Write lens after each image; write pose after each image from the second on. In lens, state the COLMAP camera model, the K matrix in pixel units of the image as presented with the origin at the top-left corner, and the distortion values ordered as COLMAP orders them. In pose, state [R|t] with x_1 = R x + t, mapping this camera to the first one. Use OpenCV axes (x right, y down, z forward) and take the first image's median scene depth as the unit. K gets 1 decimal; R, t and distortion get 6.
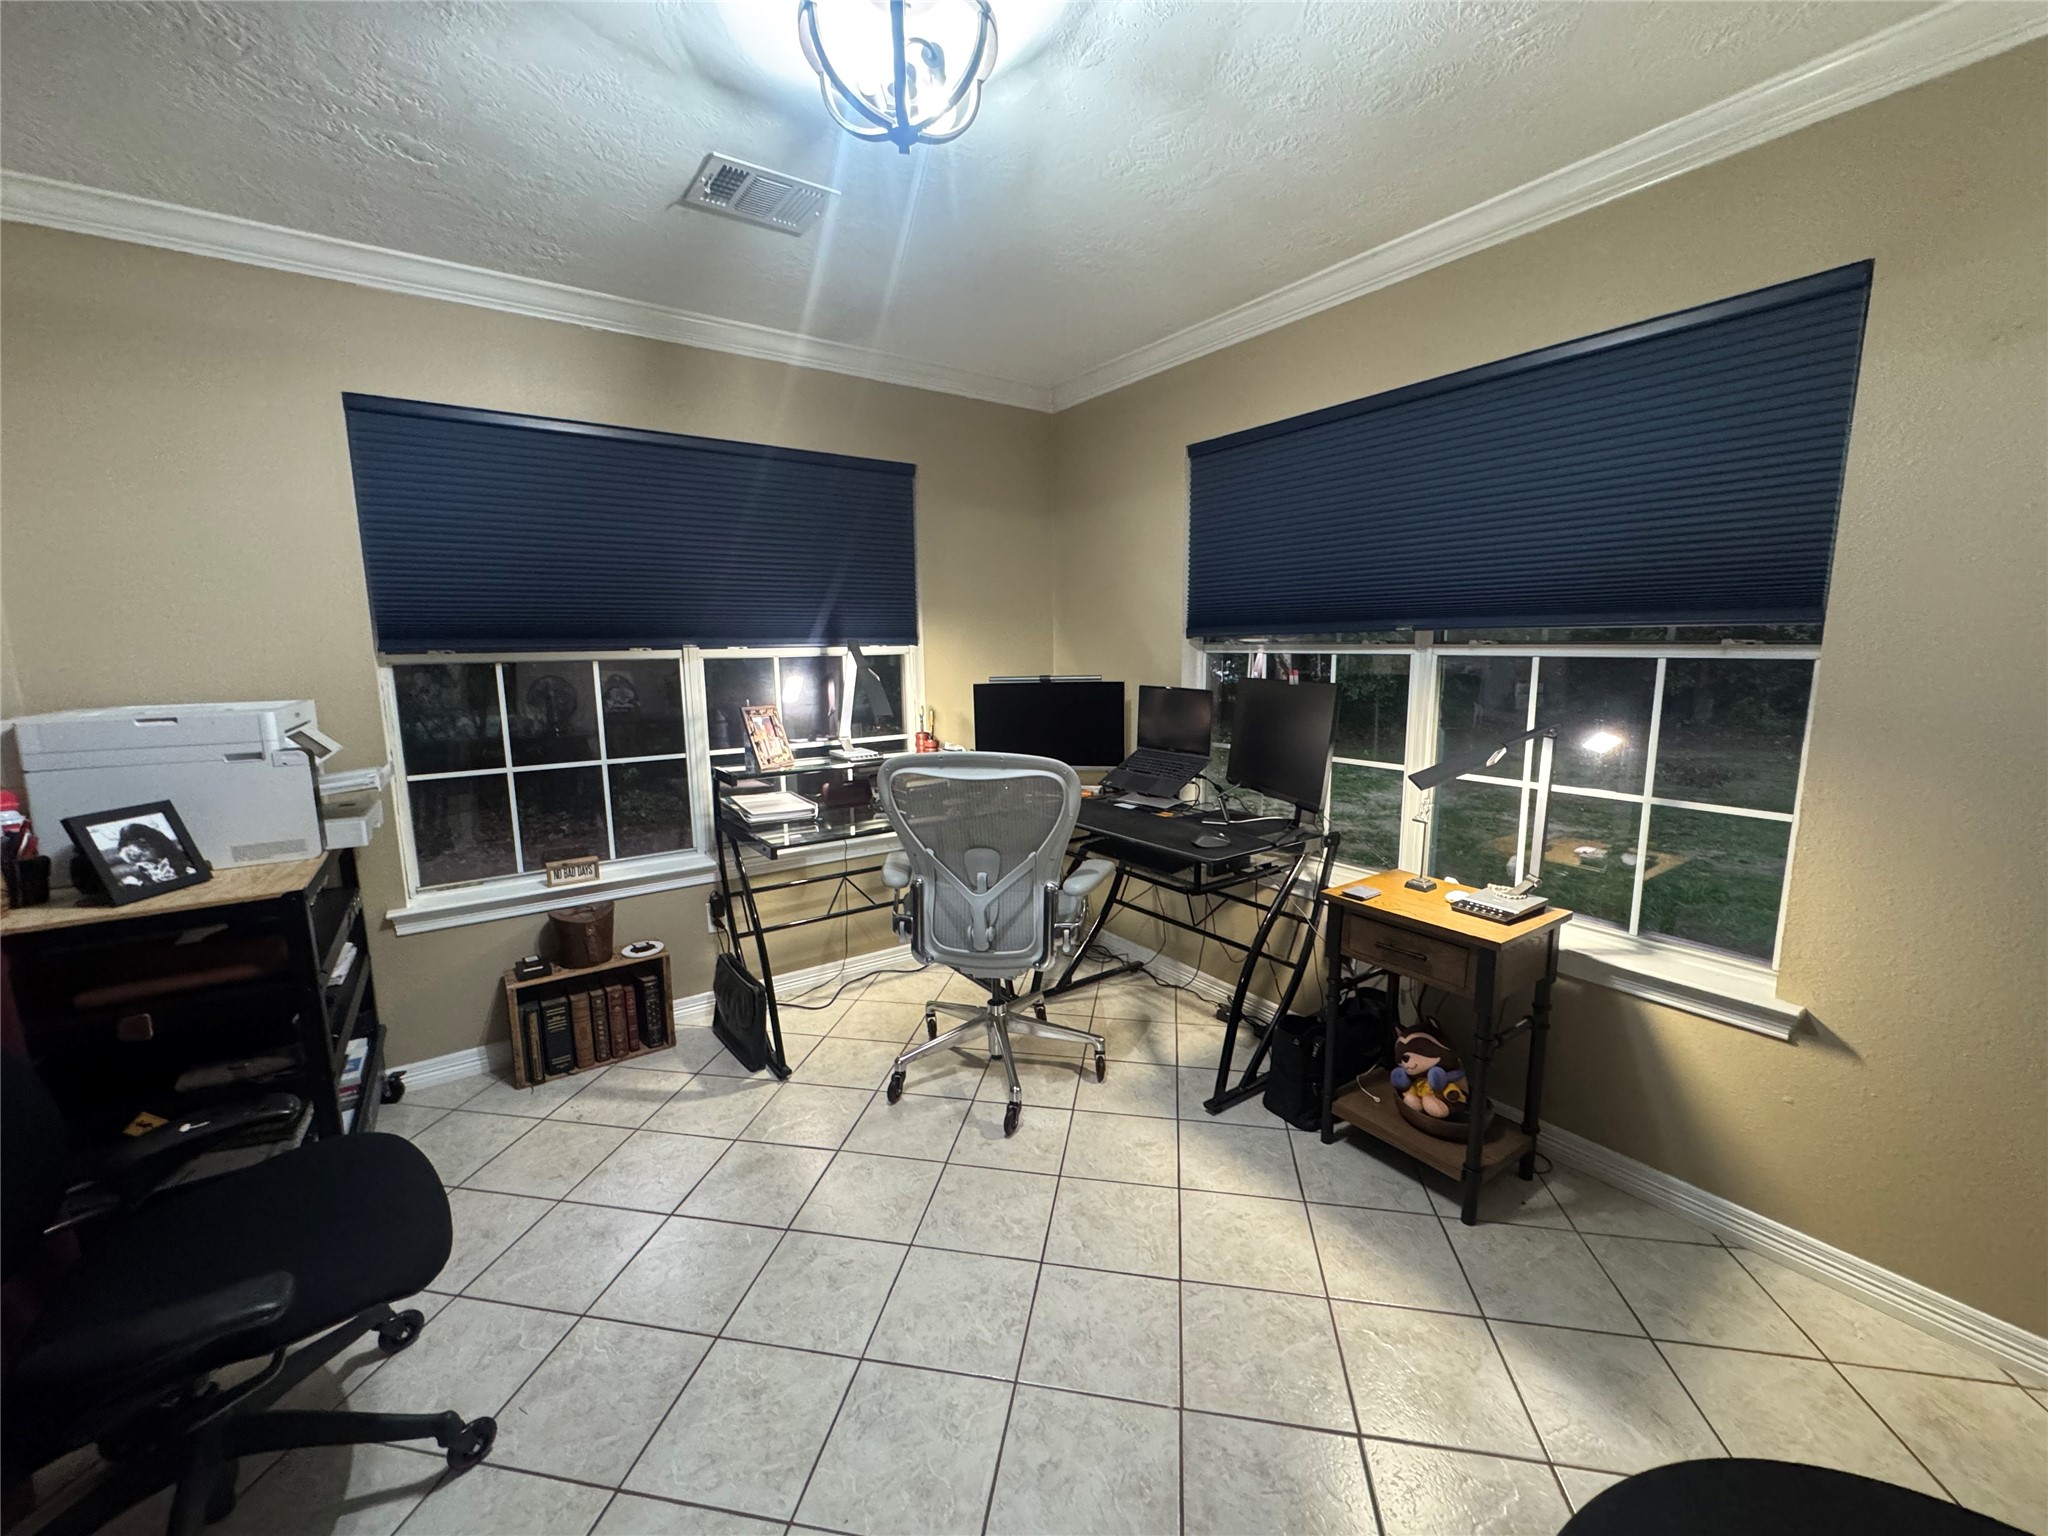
lens RADIAL K [[821.7, 0, 1026.6], [0, 821.7, 768.9], [0, 0, 1]] dist [-0.003759, 0.000723]
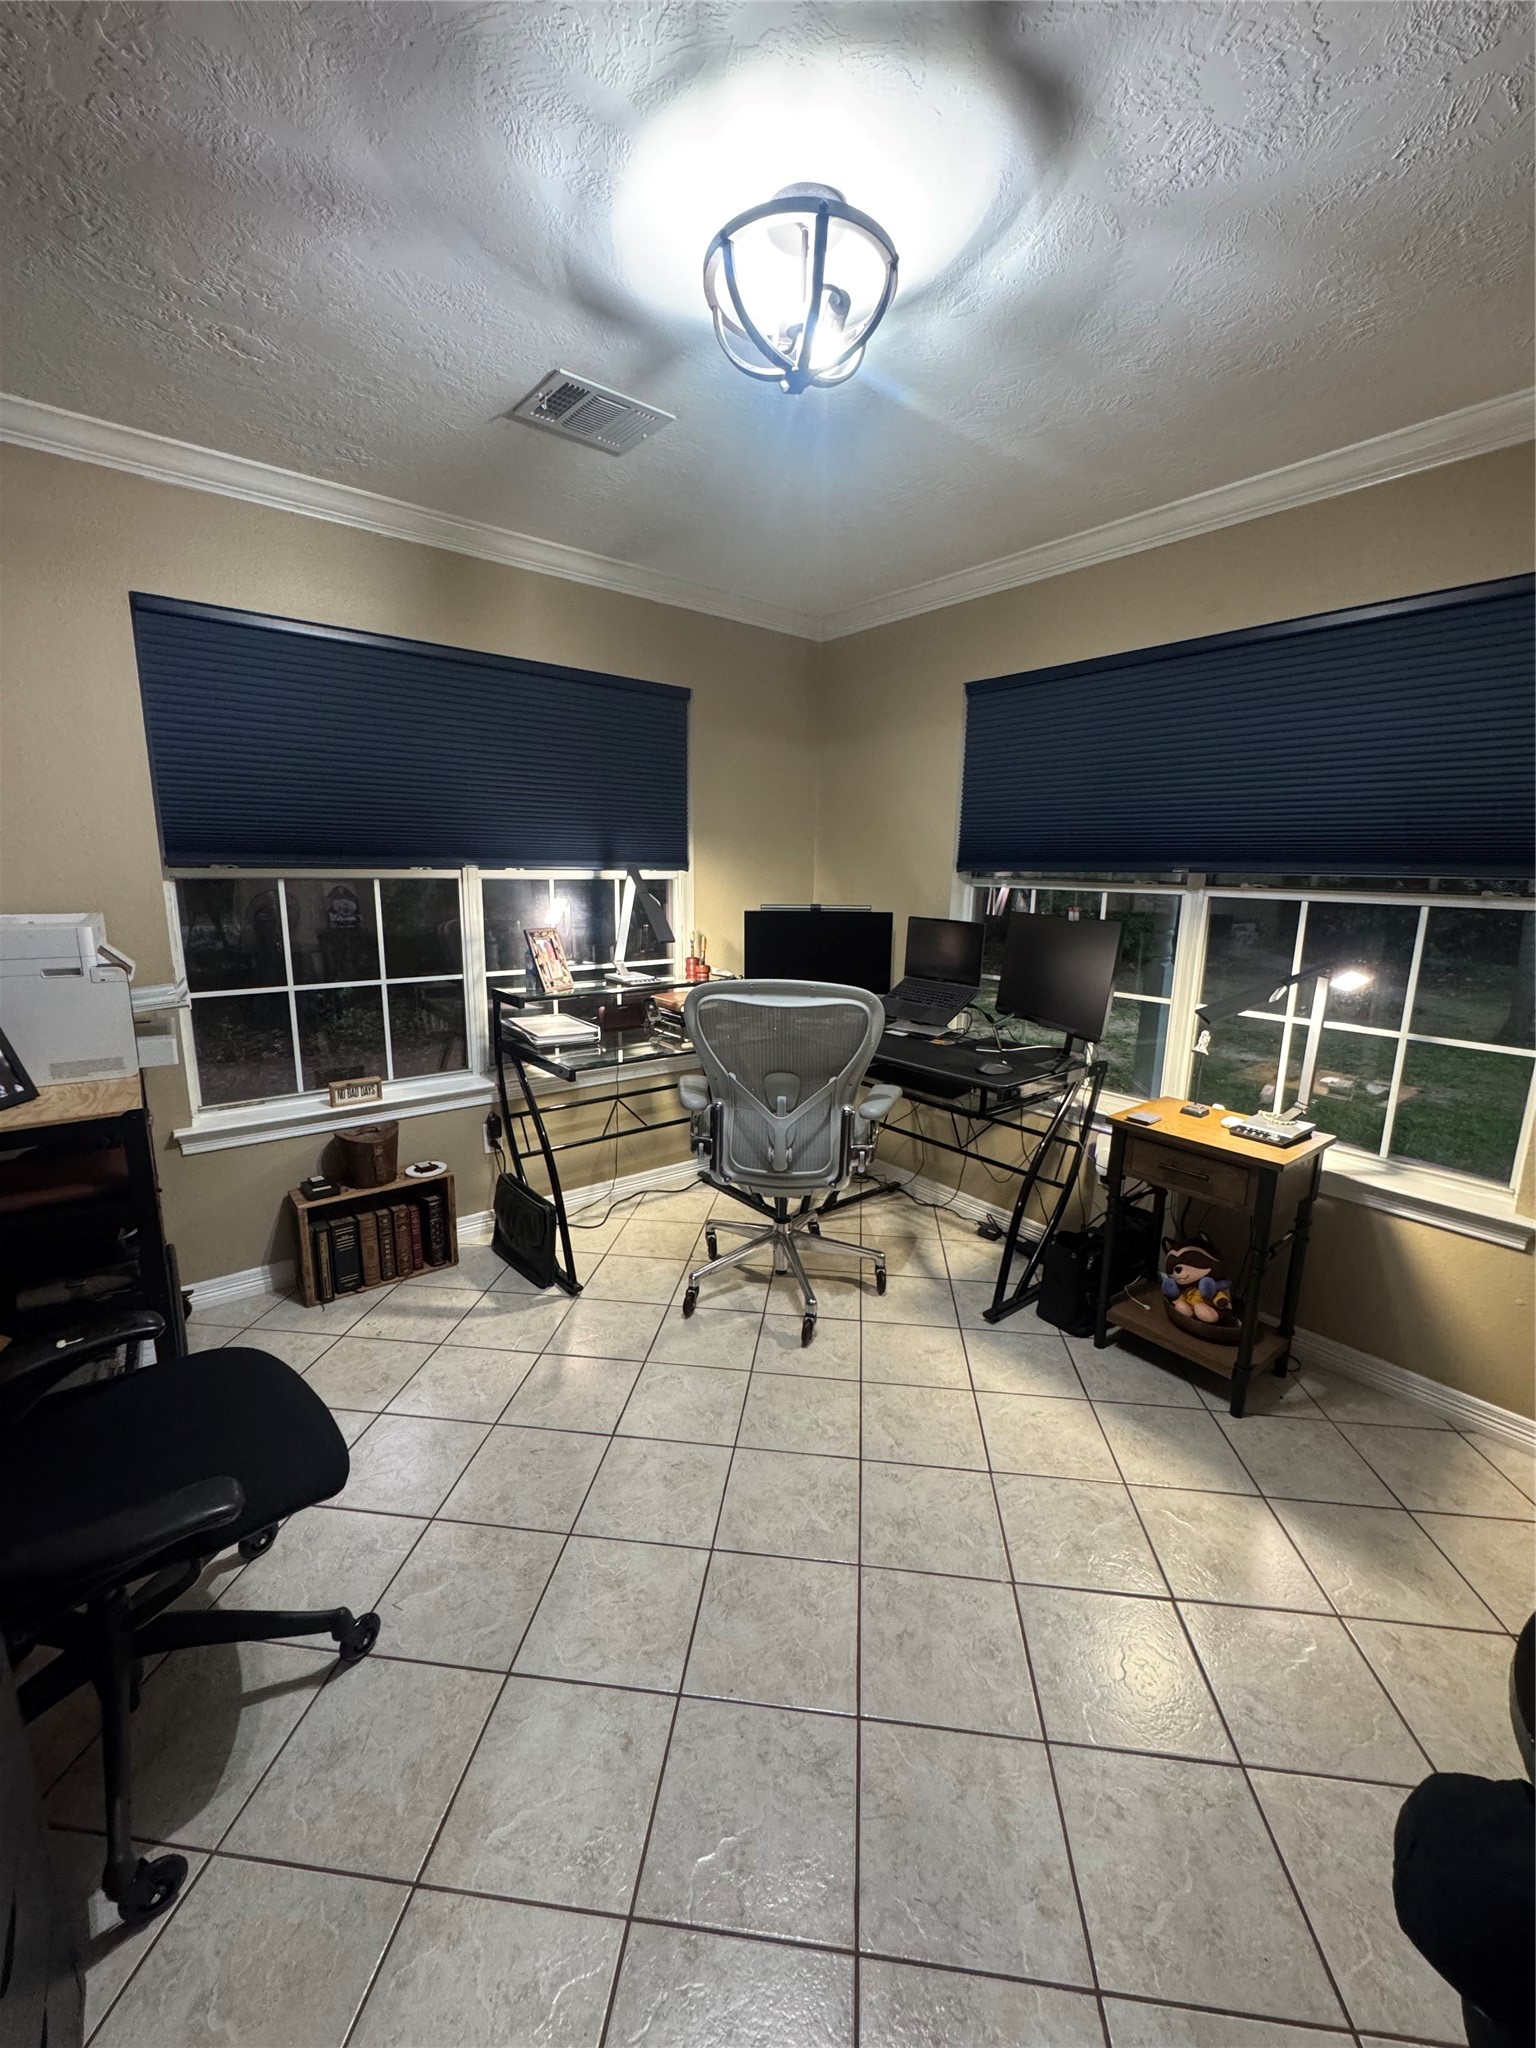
lens RADIAL K [[821.7, 0, 769.3], [0, 821.7, 1026.3], [0, 0, 1]] dist [-0.003759, 0.000723]
pose [[0.997252, 0.014316, 0.072682, -0.176187], [-0.017351, 0.998996, 0.041309, -0.005468], [-0.072017, -0.042457, 0.996499, -0.033955]]
